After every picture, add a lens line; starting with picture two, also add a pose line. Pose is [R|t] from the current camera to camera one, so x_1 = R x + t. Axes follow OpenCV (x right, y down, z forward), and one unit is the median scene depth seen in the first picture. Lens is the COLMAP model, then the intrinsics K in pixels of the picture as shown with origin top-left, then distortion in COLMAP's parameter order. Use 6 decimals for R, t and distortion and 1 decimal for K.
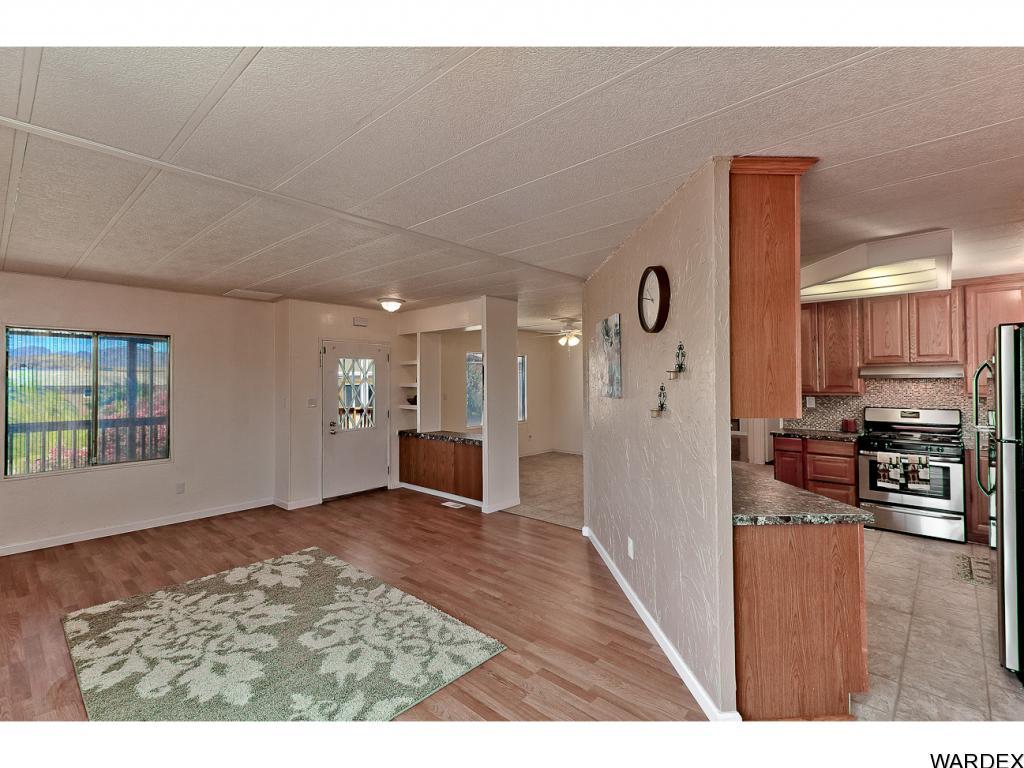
lens RADIAL K [[466.3, 0, 511.3], [0, 466.3, 376.4], [0, 0, 1]] dist [0.039112, -0.022874]
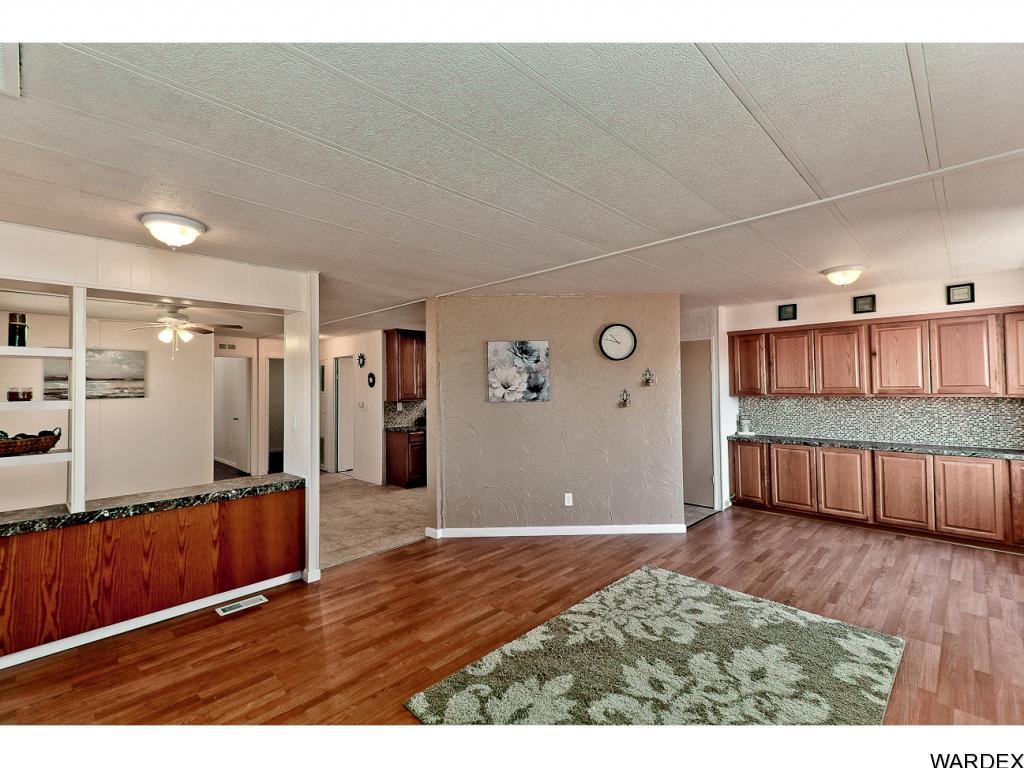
lens RADIAL K [[466.3, 0, 511.3], [0, 466.3, 376.4], [0, 0, 1]] dist [0.039112, -0.022874]
pose [[0.033011, 0.026975, 0.999091, -1.345742], [0.003329, 0.999627, -0.027099, 0.012326], [-0.999449, 0.004221, 0.032909, 1.213192]]
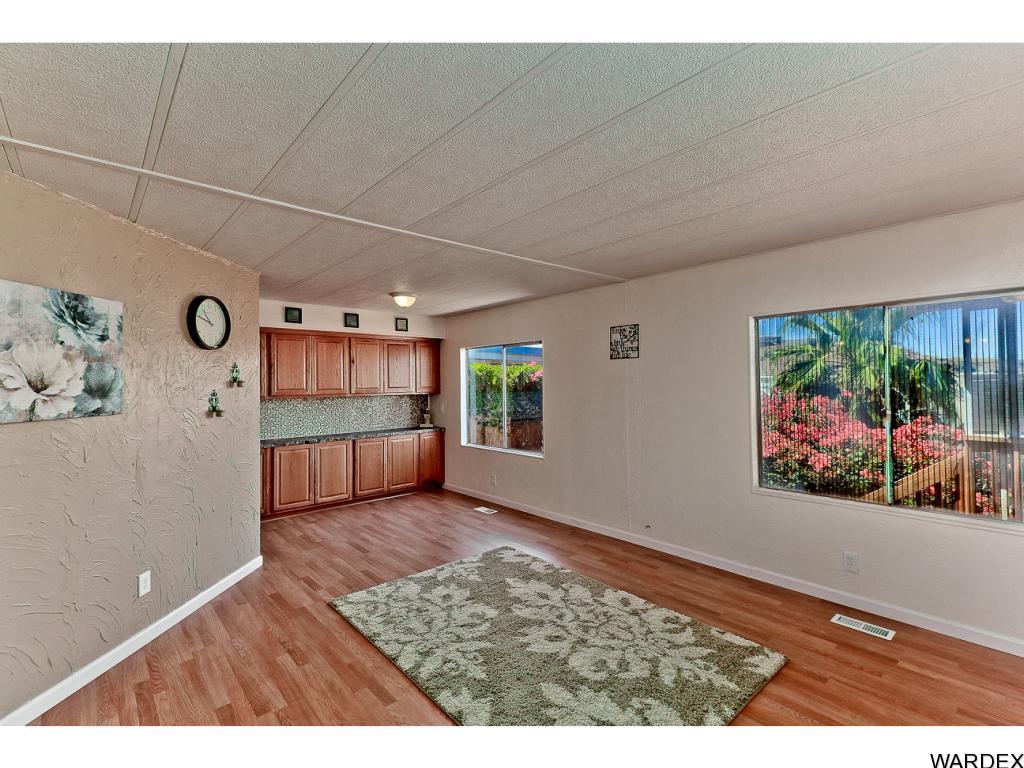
lens RADIAL K [[466.3, 0, 511.3], [0, 466.3, 376.4], [0, 0, 1]] dist [0.039112, -0.022874]
pose [[-0.994887, 0.014150, 0.099999, -0.548871], [0.011714, 0.999621, -0.024913, 0.014669], [-0.100313, -0.023615, -0.994676, 1.938498]]
